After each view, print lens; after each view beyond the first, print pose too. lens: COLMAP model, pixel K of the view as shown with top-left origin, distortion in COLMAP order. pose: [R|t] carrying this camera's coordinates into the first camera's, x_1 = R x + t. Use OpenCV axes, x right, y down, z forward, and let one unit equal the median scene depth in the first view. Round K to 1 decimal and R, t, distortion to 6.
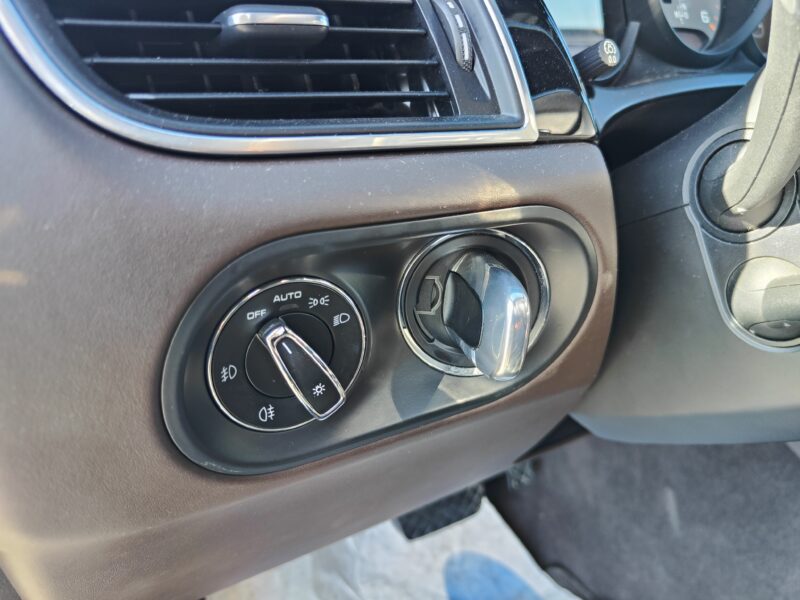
lens RADIAL K [[567.0, 0, 402.0], [0, 567.0, 311.5], [0, 0, 1]] dist [-0.000797, -0.001798]
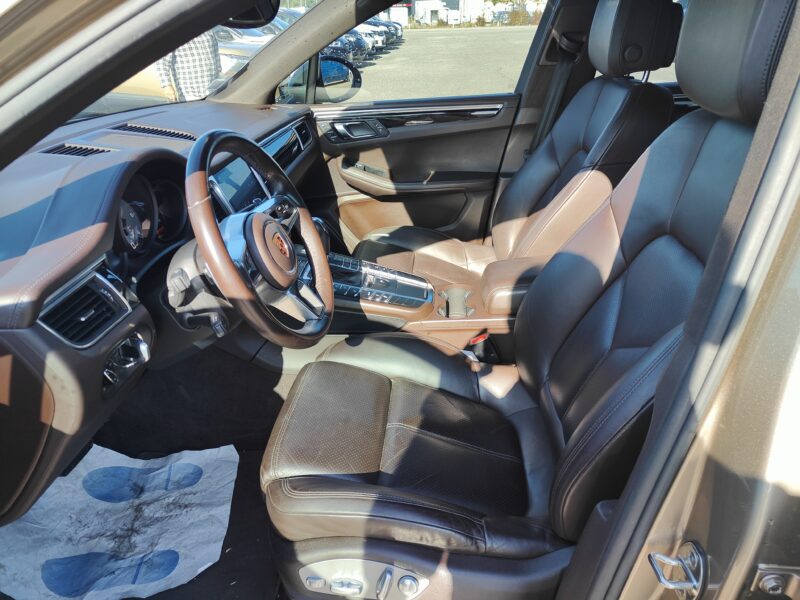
lens RADIAL K [[567.0, 0, 402.0], [0, 567.0, 311.5], [0, 0, 1]] dist [-0.000797, -0.001798]
pose [[0.568814, -0.345514, 0.746371, -2.137759], [0.263320, 0.936218, 0.232721, -0.865903], [-0.779174, 0.064160, 0.623515, -3.907647]]
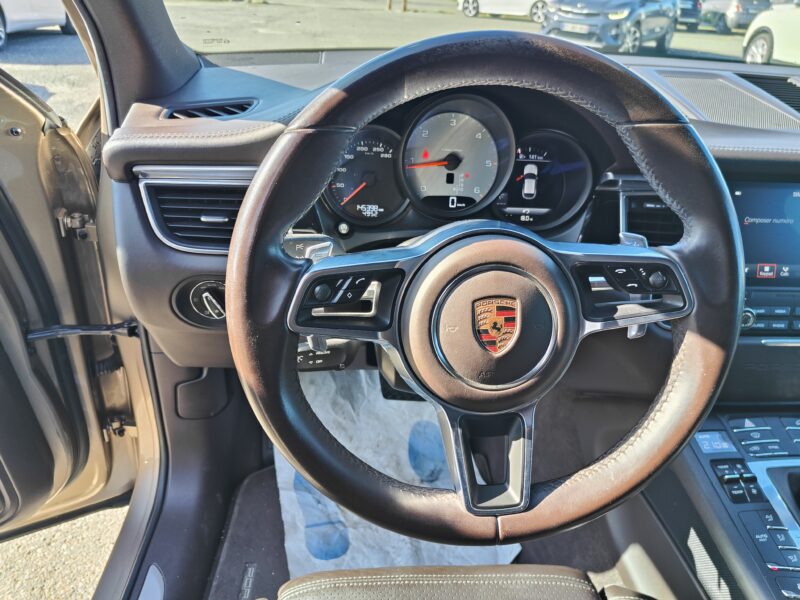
lens RADIAL K [[567.0, 0, 402.0], [0, 567.0, 311.5], [0, 0, 1]] dist [-0.000797, -0.001798]
pose [[0.887225, 0.319972, -0.332342, 2.102461], [-0.243688, 0.936728, 0.251310, -1.058779], [0.391726, -0.141981, 0.909061, -1.836945]]
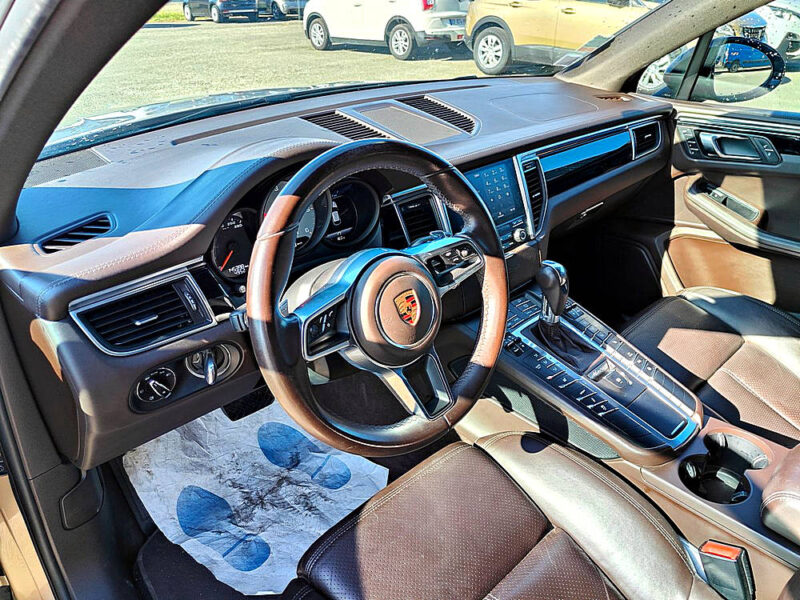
lens RADIAL K [[561.9, 0, 398.6], [0, 561.9, 289.4], [0, 0, 1]] dist [0.003200, 0.001182]
pose [[0.977628, -0.053954, 0.203306, 0.768939], [0.018884, 0.985152, 0.170641, -1.319626], [-0.209494, -0.162984, 0.964131, -3.361856]]
